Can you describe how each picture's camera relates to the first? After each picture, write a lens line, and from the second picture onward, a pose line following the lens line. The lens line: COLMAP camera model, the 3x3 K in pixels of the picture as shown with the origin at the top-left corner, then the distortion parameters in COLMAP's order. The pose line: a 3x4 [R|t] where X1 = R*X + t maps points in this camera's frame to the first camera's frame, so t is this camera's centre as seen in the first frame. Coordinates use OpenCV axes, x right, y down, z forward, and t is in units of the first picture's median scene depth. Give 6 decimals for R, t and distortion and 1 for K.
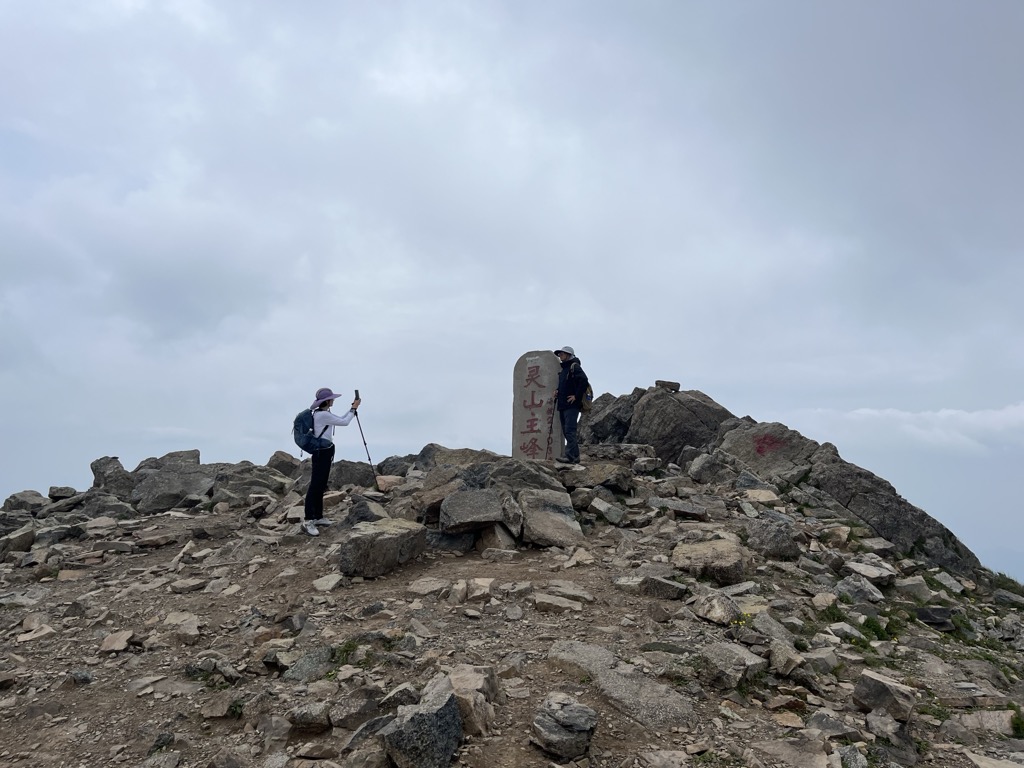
lens RADIAL K [[775.2, 0, 512.0], [0, 775.2, 384.0], [0, 0, 1]] dist [0.000397, 0.000066]
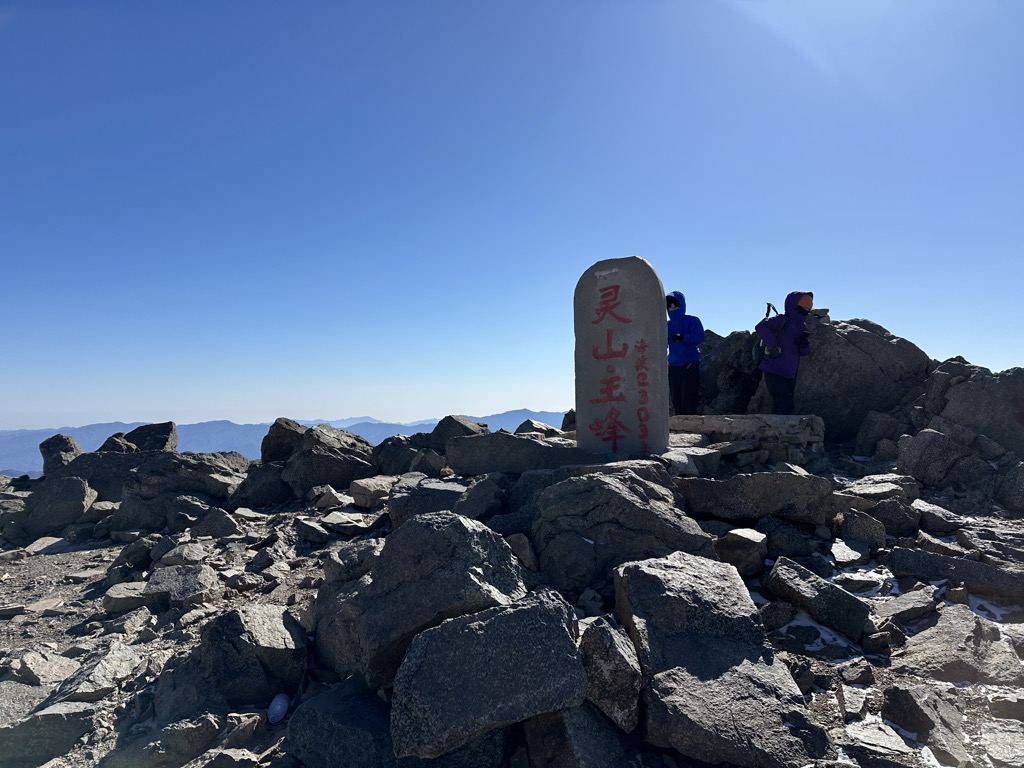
lens RADIAL K [[640.2, 0, 512.0], [0, 640.2, 384.0], [0, 0, 1]] dist [0.055532, 0.000324]
pose [[0.997313, -0.034497, -0.064634, -0.015977], [0.039565, 0.996101, 0.078847, 0.008951], [0.061662, -0.081193, 0.994789, 0.513183]]
